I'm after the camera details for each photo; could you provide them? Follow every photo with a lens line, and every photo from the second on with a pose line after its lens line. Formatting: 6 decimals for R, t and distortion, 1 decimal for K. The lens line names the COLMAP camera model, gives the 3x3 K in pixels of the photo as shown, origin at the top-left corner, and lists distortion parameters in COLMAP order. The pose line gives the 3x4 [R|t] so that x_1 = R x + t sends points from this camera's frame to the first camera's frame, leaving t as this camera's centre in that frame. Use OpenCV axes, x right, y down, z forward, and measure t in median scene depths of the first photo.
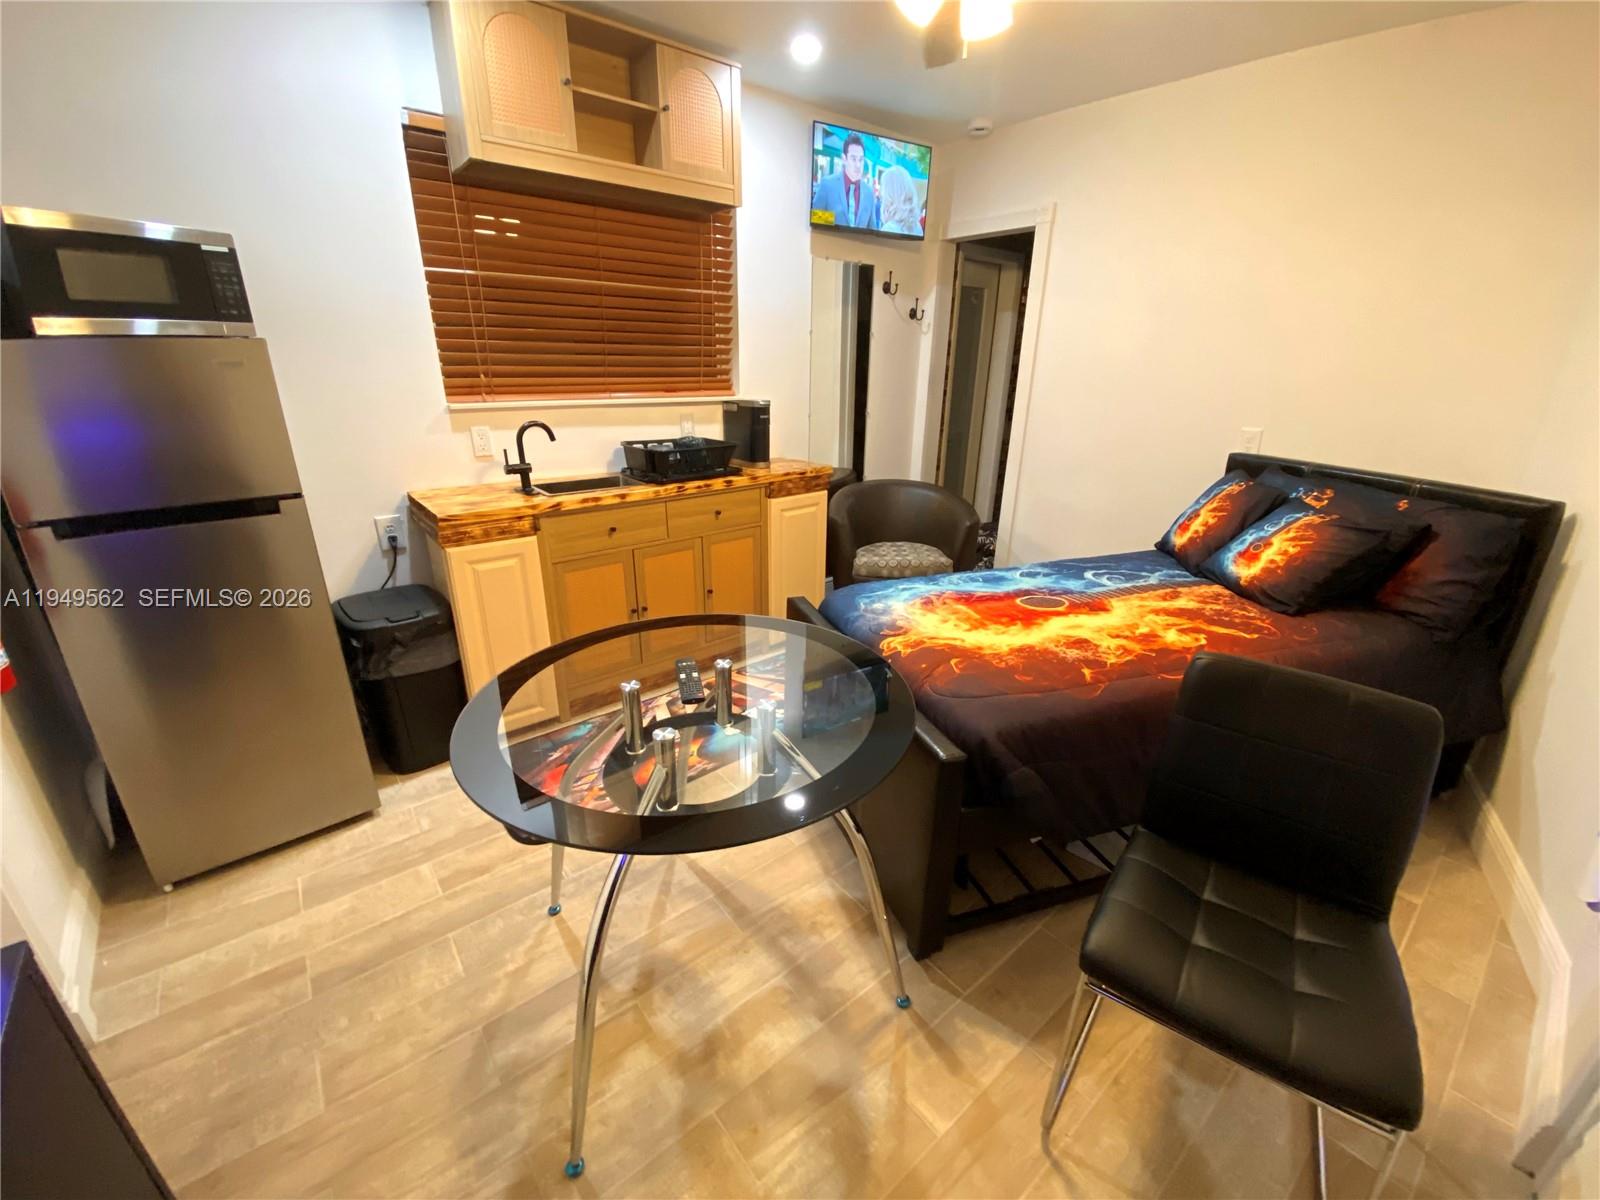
lens RADIAL K [[643.1, 0, 800.0], [0, 643.1, 600.0], [0, 0, 1]] dist [0.001116, 0.000004]
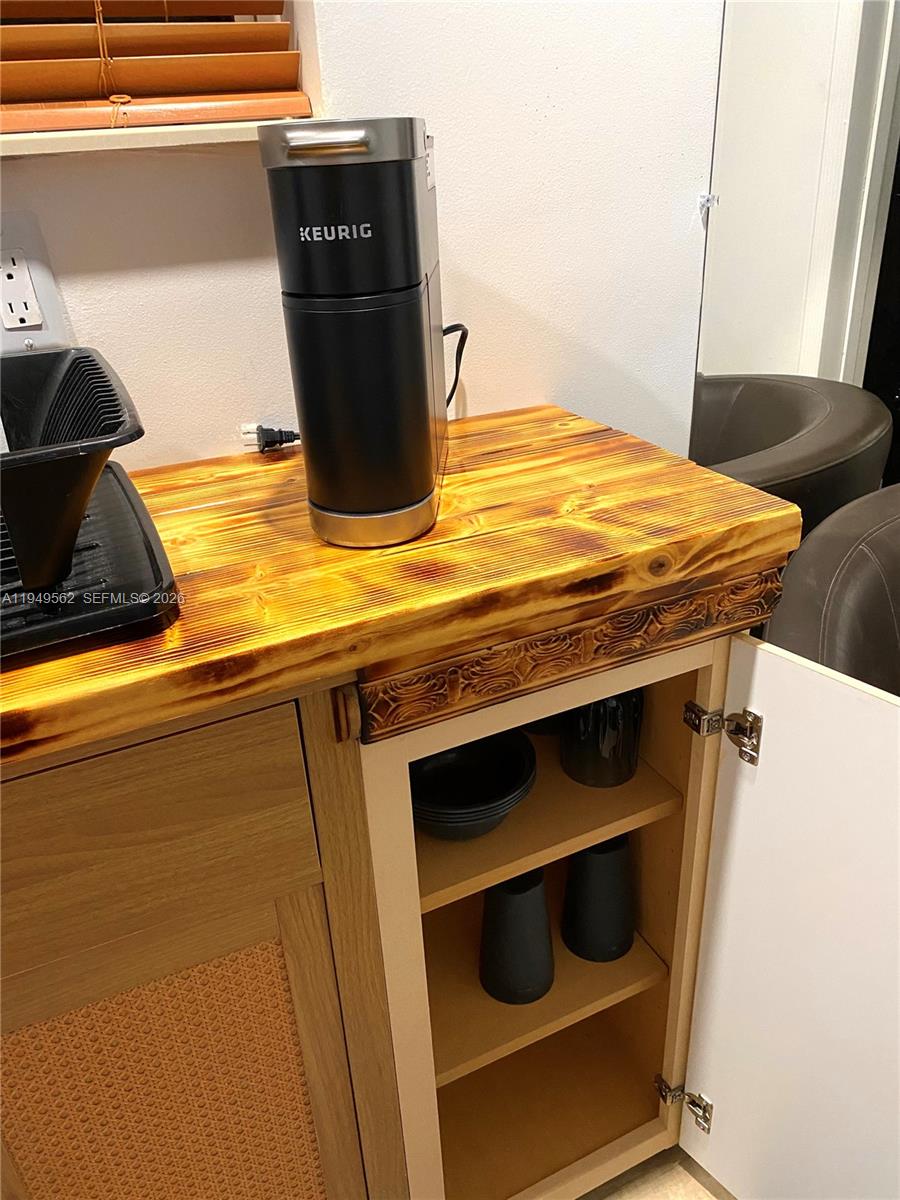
lens RADIAL K [[908.2, 0, 450.0], [0, 908.2, 600.0], [0, 0, 1]] dist [0.009456, 0.001578]
pose [[0.963207, 0.071492, -0.259078, 0.039074], [-0.035989, 0.989599, 0.139278, -0.309429], [0.266340, -0.124830, 0.955762, 1.065261]]
